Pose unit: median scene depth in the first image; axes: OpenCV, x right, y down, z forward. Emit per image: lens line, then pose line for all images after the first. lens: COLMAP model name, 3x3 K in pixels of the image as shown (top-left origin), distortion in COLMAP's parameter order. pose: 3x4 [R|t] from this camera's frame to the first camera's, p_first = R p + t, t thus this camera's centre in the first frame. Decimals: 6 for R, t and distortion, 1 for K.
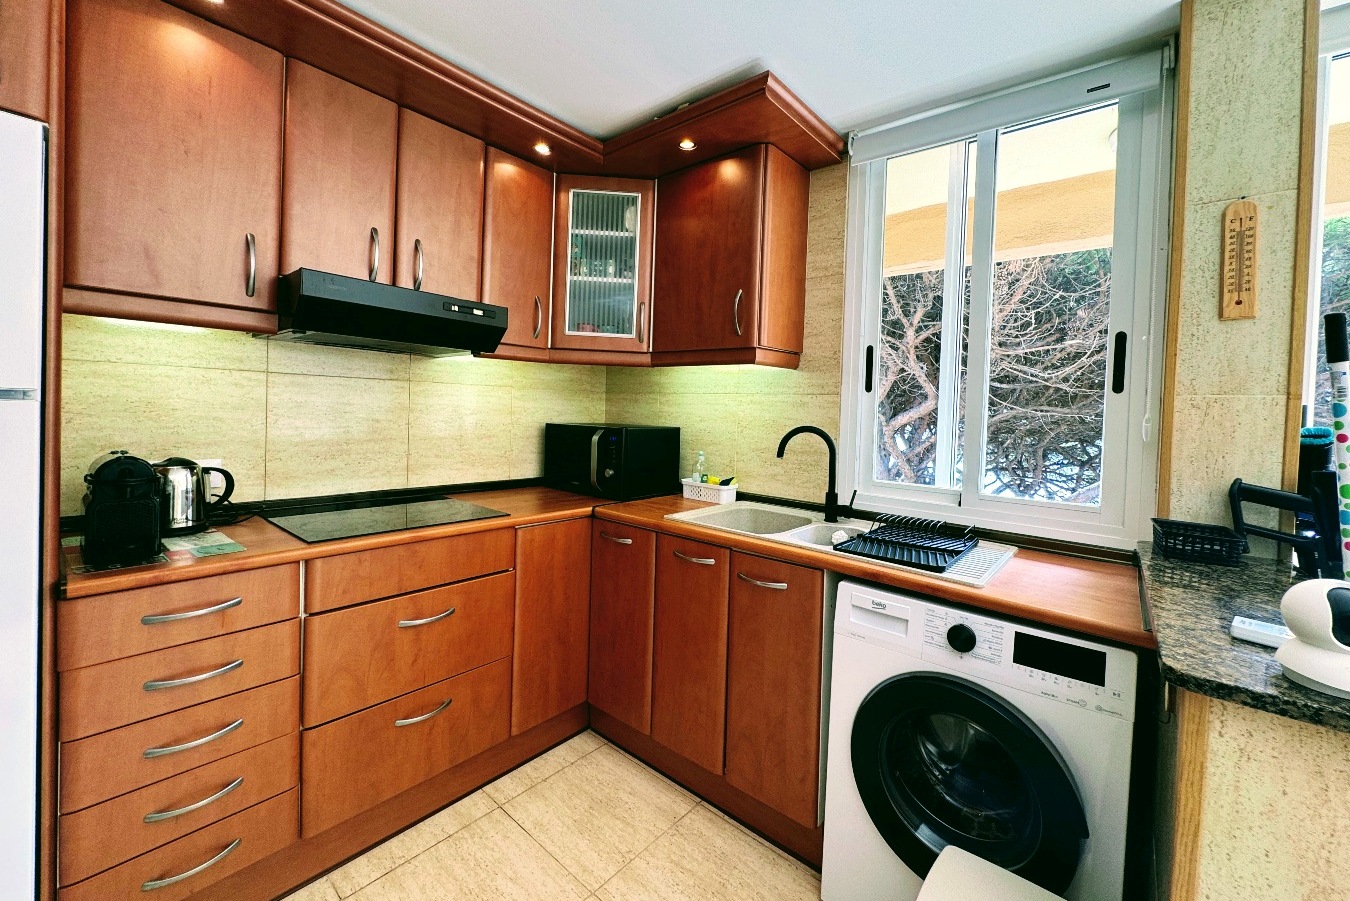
lens RADIAL K [[546.2, 0, 671.8], [0, 546.2, 415.9], [0, 0, 1]] dist [-0.005743, 0.000963]
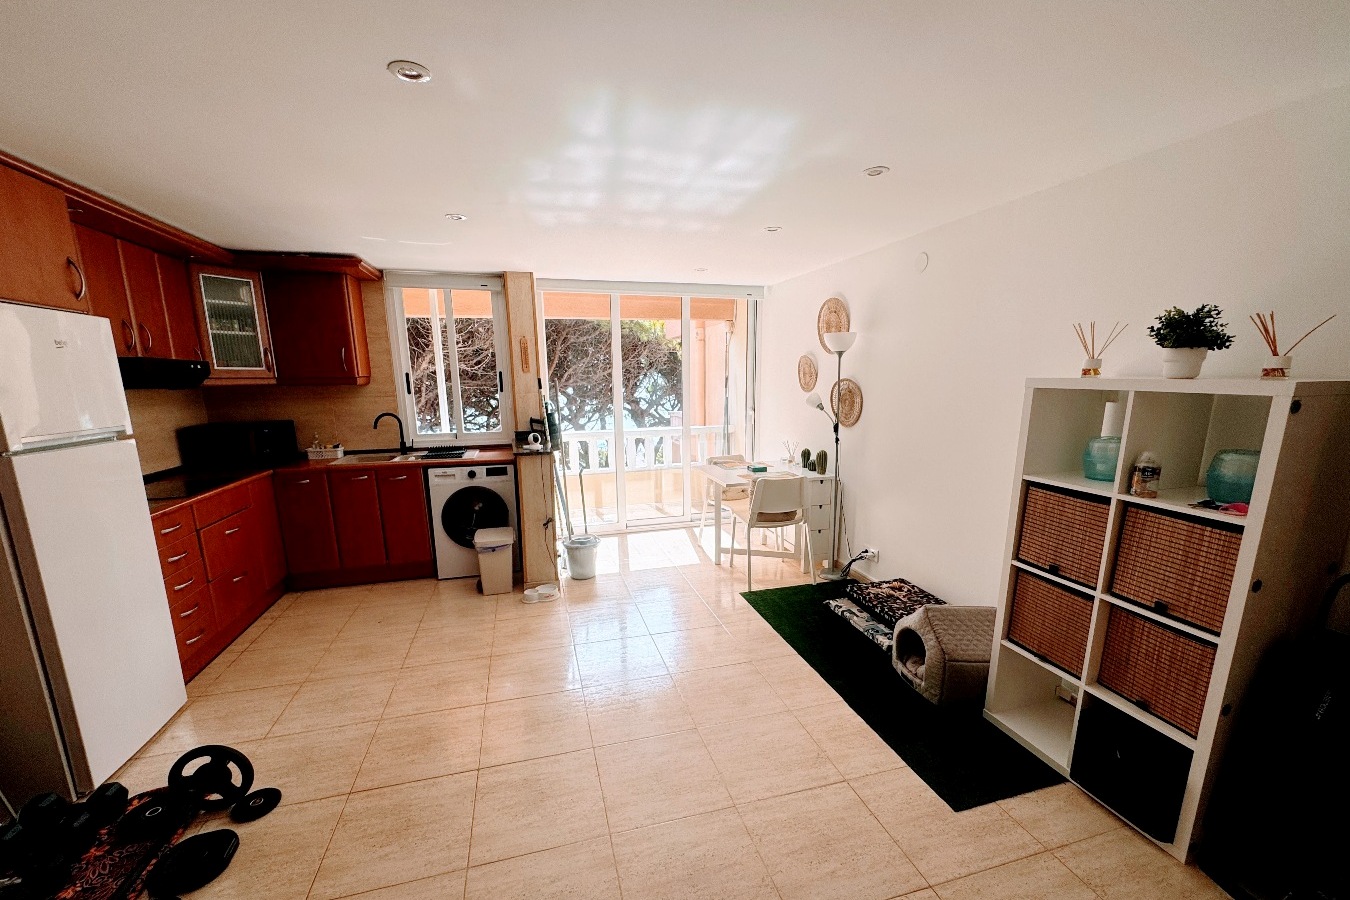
lens RADIAL K [[546.2, 0, 678.8], [0, 546.2, 491.9], [0, 0, 1]] dist [-0.005743, 0.000963]
pose [[0.552395, -0.216403, 0.805003, -0.898056], [0.043504, 0.971883, 0.231411, -0.123481], [-0.832446, -0.092810, 0.546278, -1.144379]]
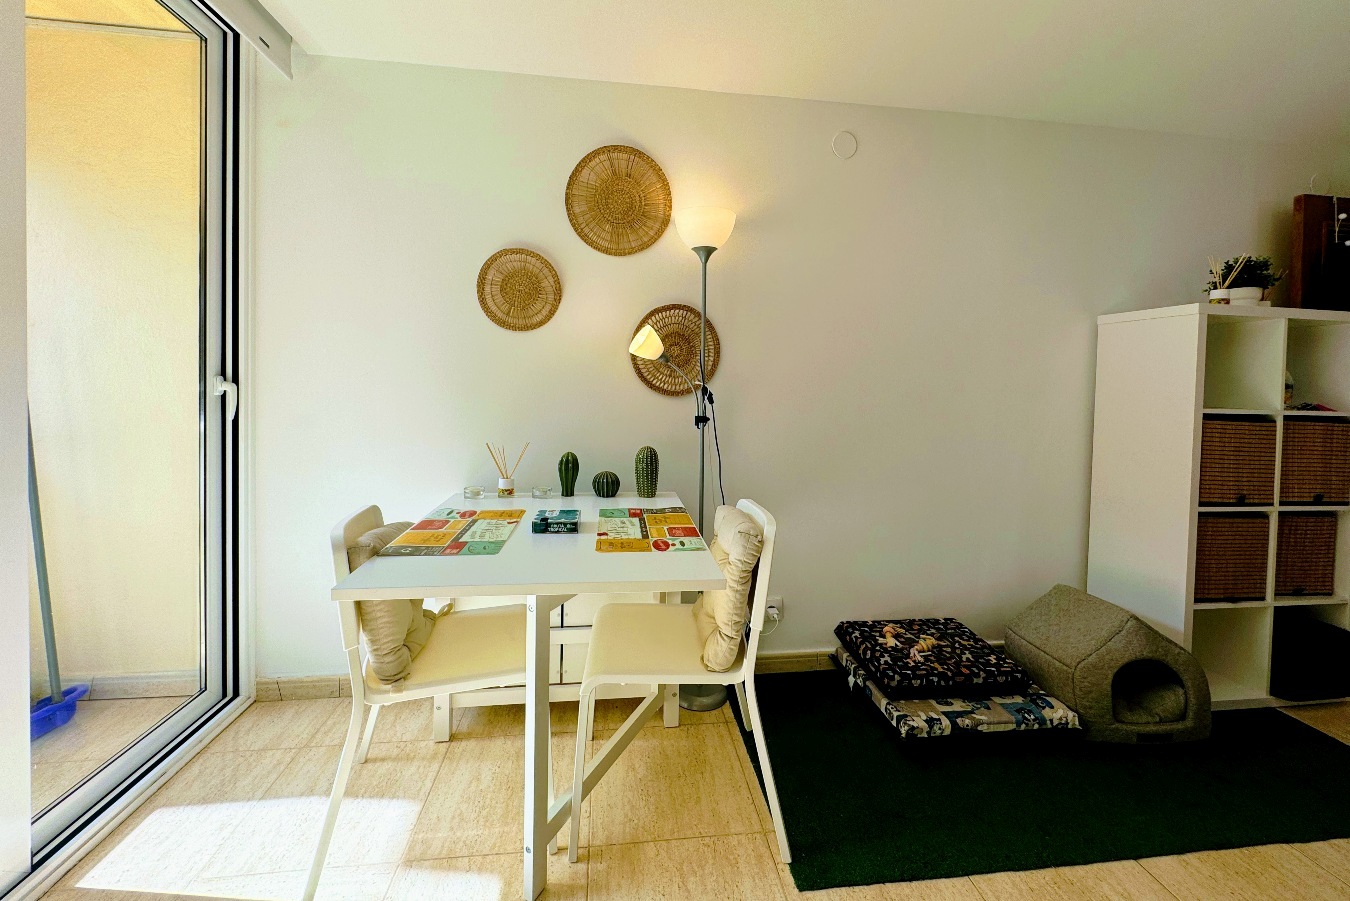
lens RADIAL K [[546.2, 0, 678.9], [0, 546.2, 389.4], [0, 0, 1]] dist [-0.005743, 0.000963]
pose [[-0.742106, -0.056552, 0.667893, 0.390748], [-0.035406, 0.998351, 0.045192, 0.073776], [-0.669347, 0.009890, -0.742884, 0.236155]]
